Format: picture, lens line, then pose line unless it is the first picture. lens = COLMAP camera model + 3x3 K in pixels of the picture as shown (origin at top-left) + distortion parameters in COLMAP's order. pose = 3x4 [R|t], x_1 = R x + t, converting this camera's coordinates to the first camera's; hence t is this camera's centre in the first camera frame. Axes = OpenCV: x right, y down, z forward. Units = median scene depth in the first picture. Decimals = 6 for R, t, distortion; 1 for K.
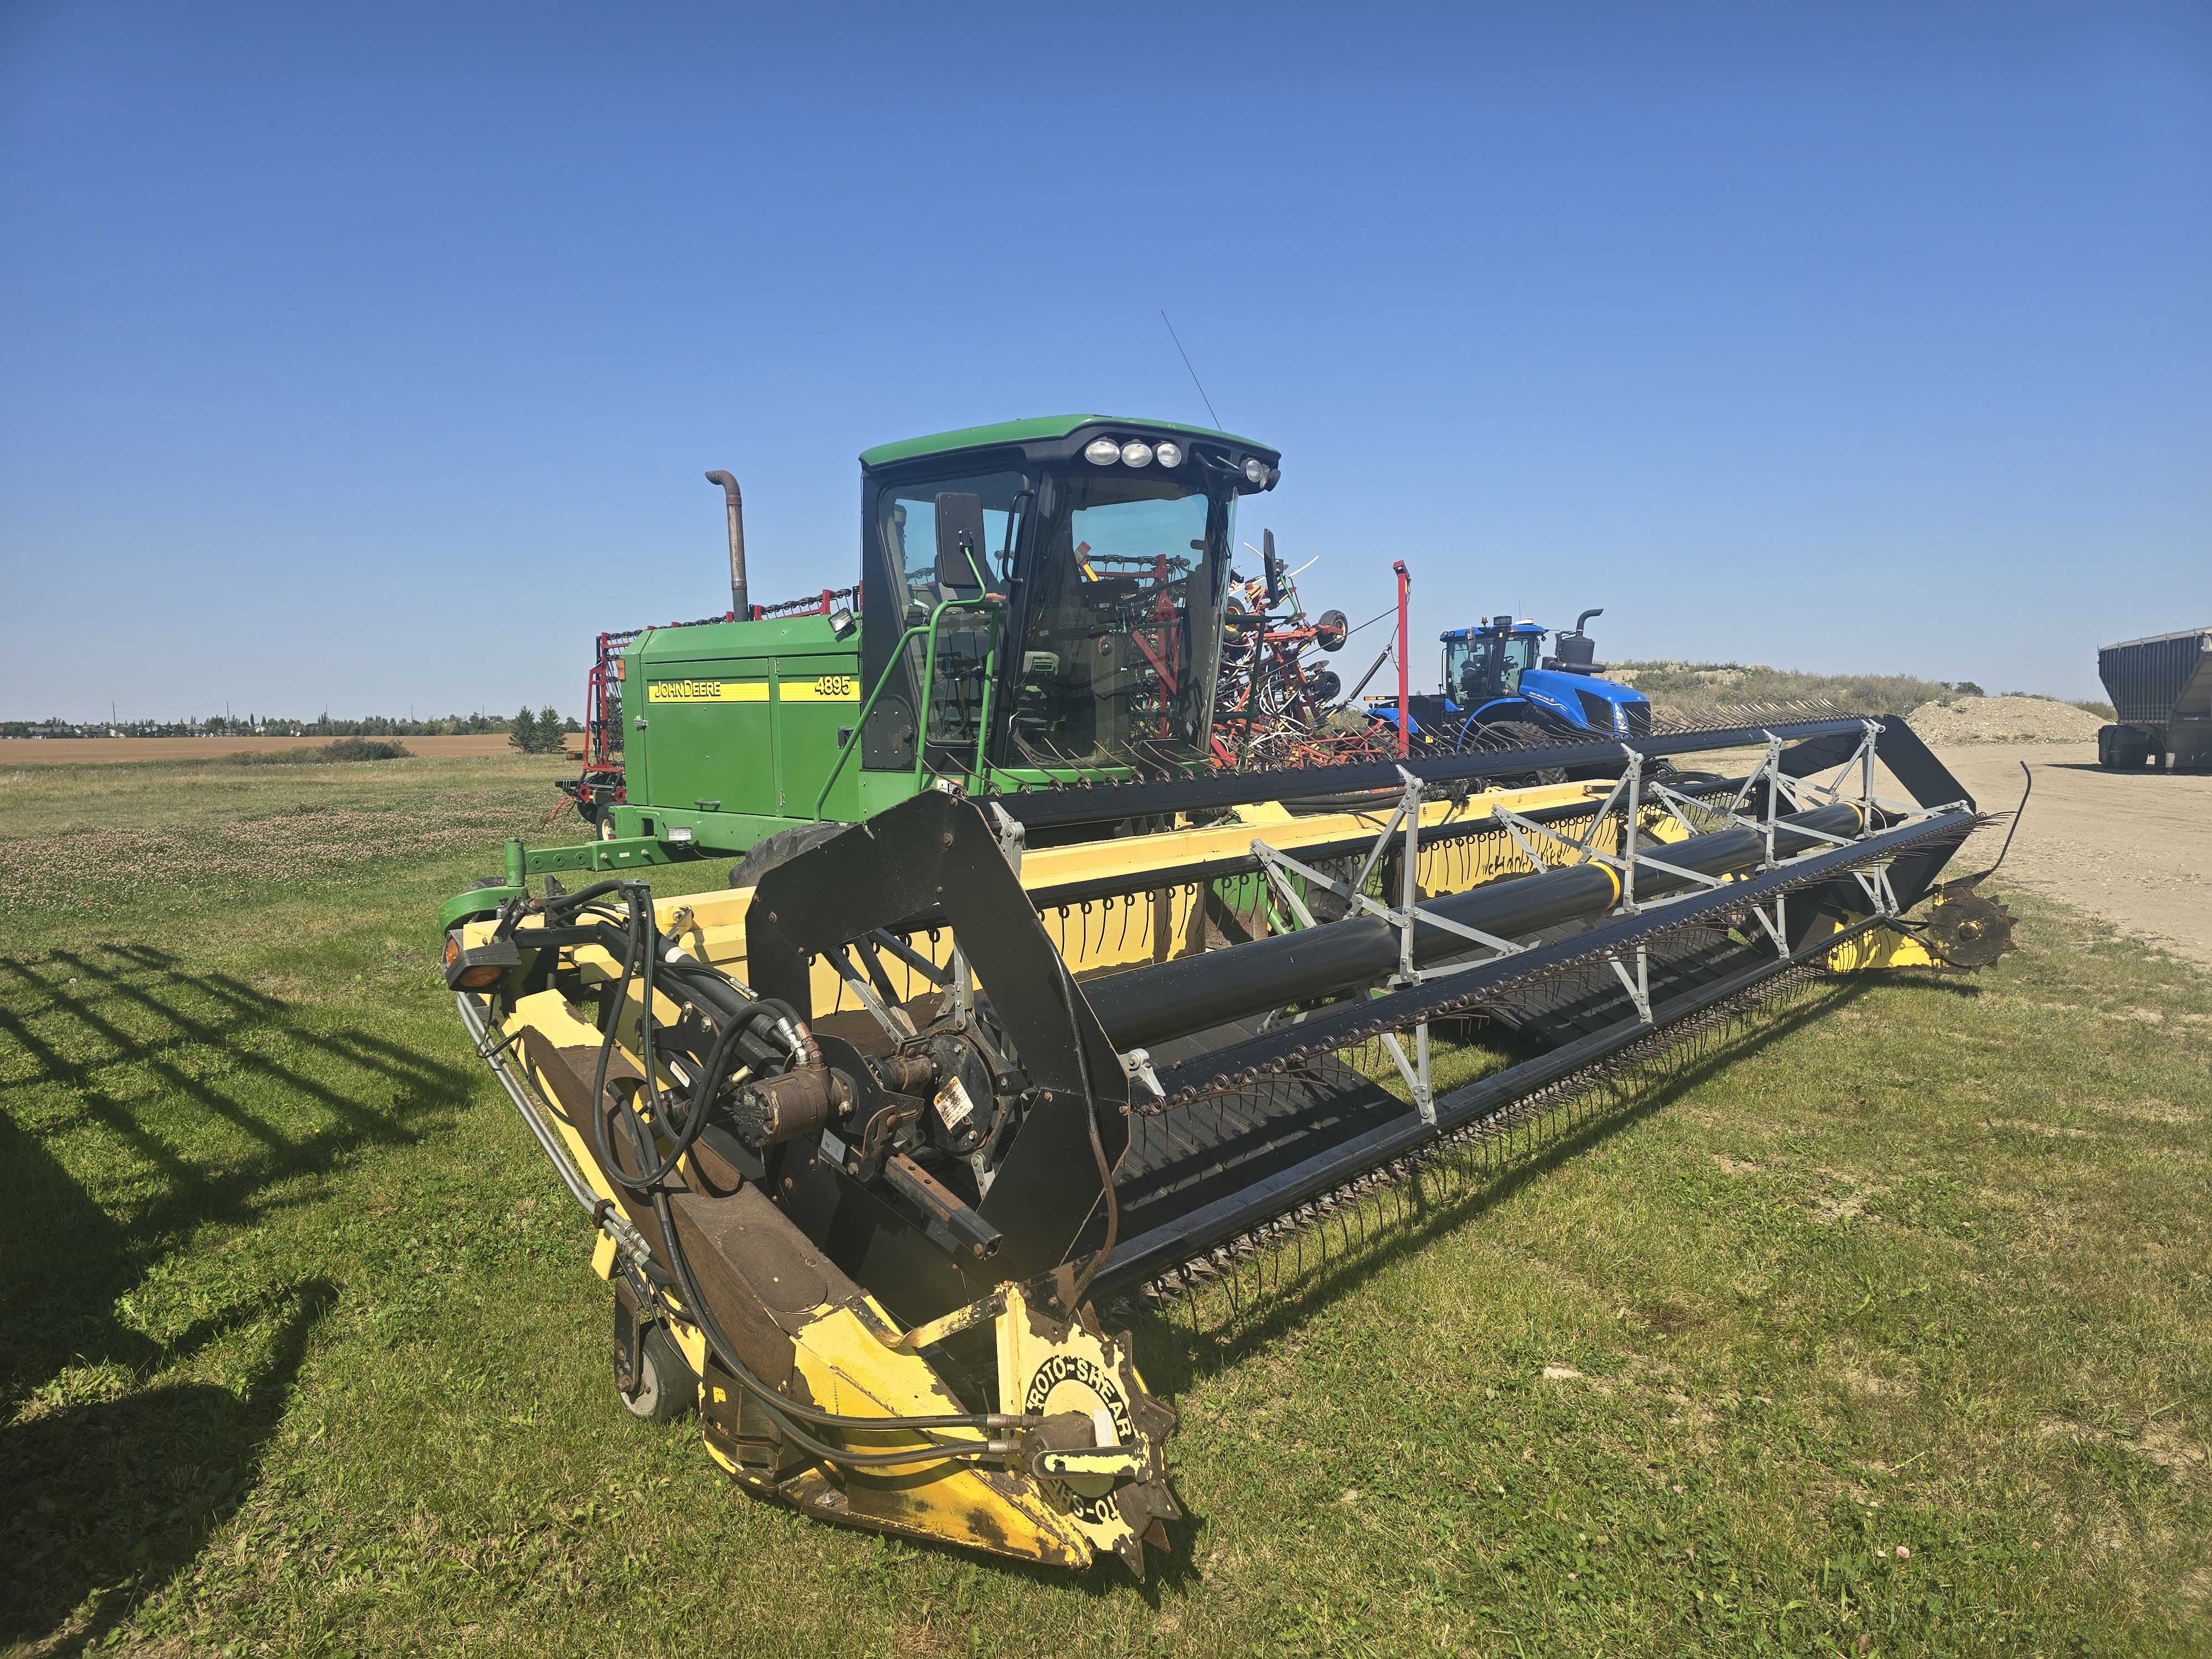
lens RADIAL K [[1504.3, 0, 1103.5], [0, 1504.3, 838.3], [0, 0, 1]] dist [0.072241, -0.064652]
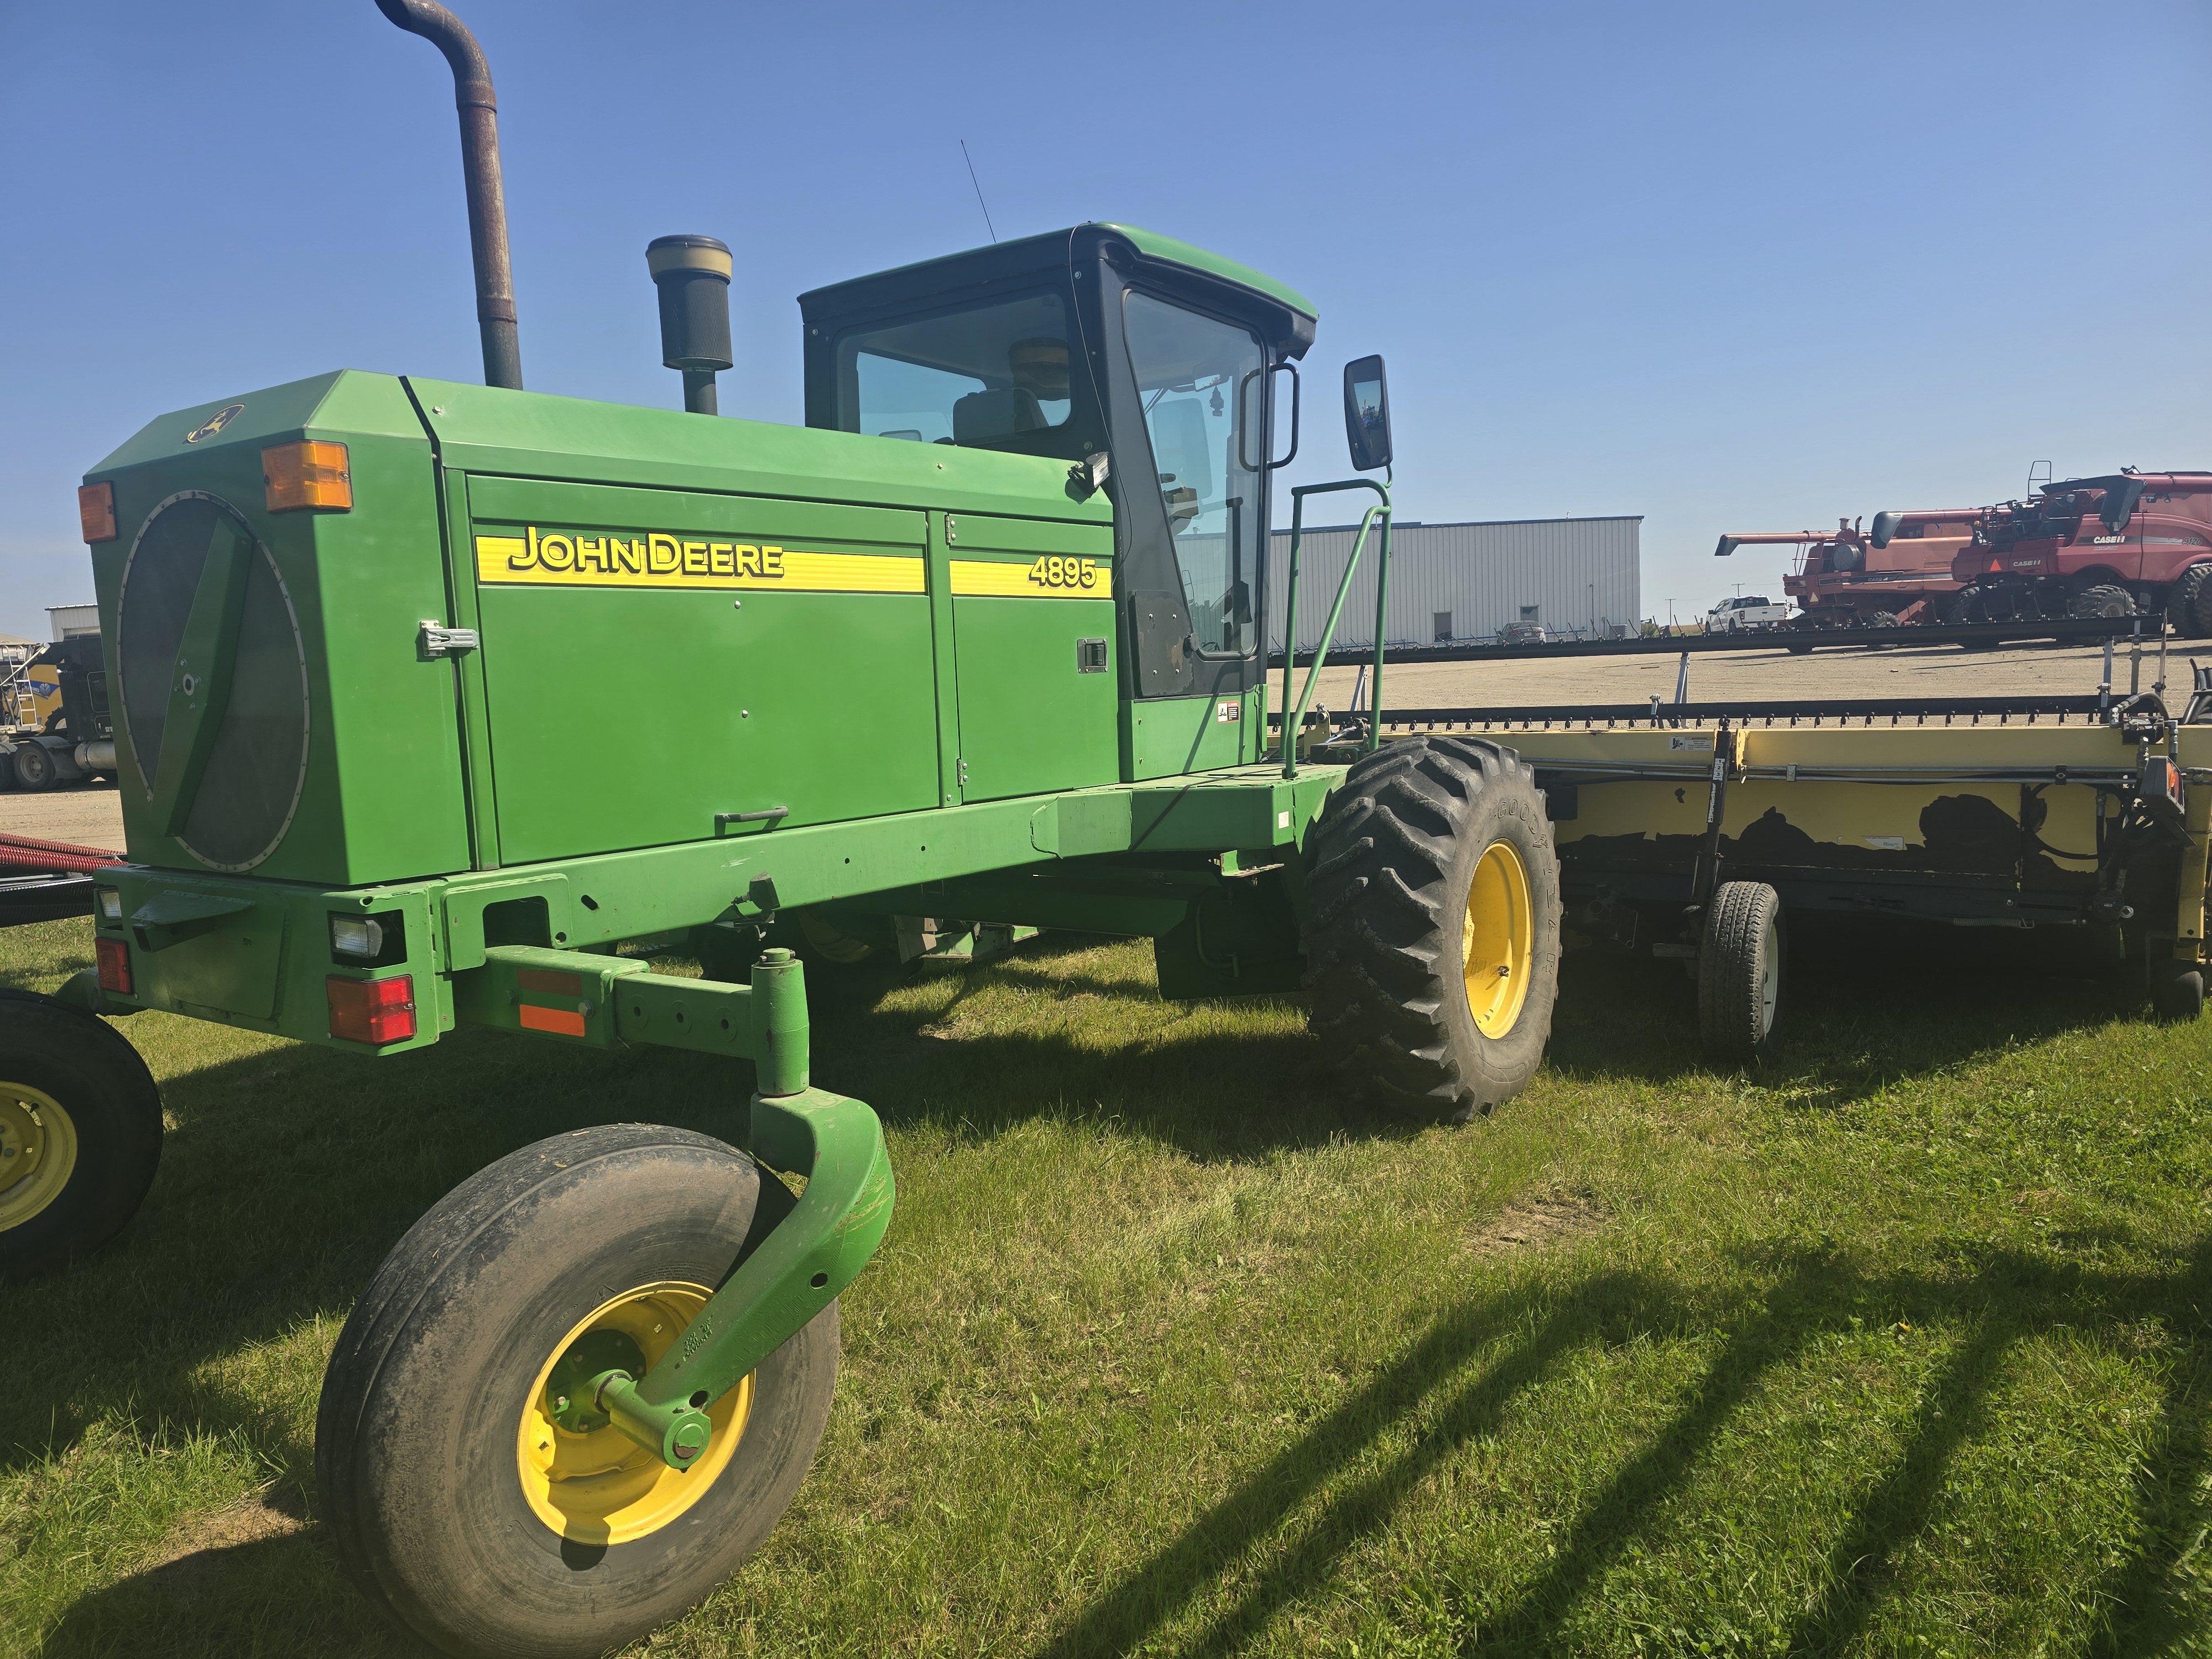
lens RADIAL K [[1504.3, 0, 1103.5], [0, 1504.3, 838.3], [0, 0, 1]] dist [0.072241, -0.064652]
pose [[-0.120171, -0.084622, 0.989140, -1.859302], [0.140725, 0.984847, 0.101352, -0.122863], [-0.982729, 0.151376, -0.106442, 2.449969]]
